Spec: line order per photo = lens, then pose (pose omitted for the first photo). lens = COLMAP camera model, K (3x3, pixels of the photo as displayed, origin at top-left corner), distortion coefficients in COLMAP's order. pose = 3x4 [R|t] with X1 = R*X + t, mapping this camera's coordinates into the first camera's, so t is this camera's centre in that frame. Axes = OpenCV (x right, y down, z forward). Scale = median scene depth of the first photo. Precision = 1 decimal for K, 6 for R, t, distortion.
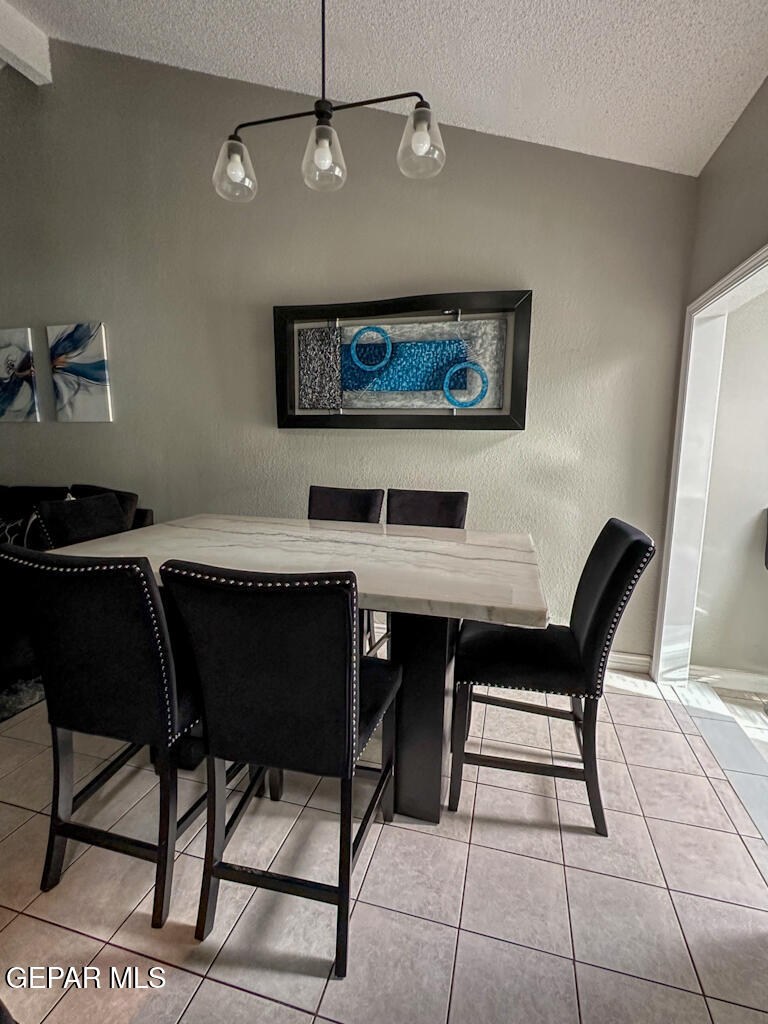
lens RADIAL K [[481.8, 0, 384.2], [0, 481.8, 511.1], [0, 0, 1]] dist [0.000042, 0.000305]
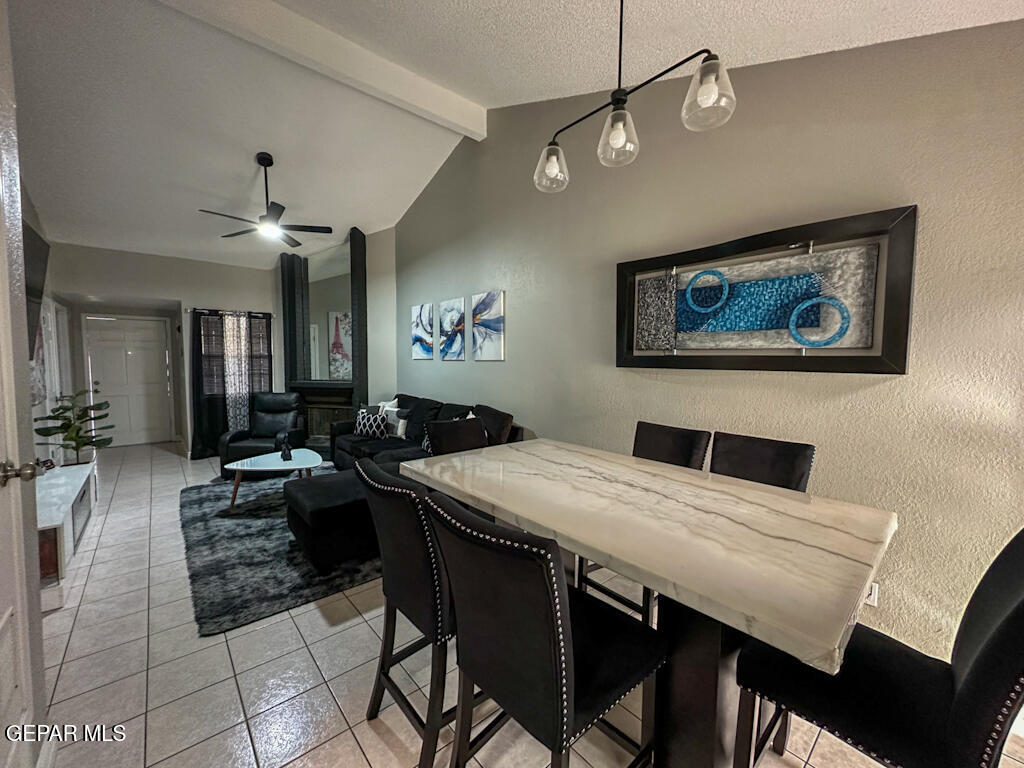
lens RADIAL K [[408.3, 0, 512.6], [0, 408.3, 383.7], [0, 0, 1]] dist [0.000739, 0.000020]
pose [[0.836272, 0.029647, -0.547513, 0.112108], [-0.085222, 0.993430, -0.076376, -0.043616], [0.541652, 0.110532, 0.833304, 0.081551]]
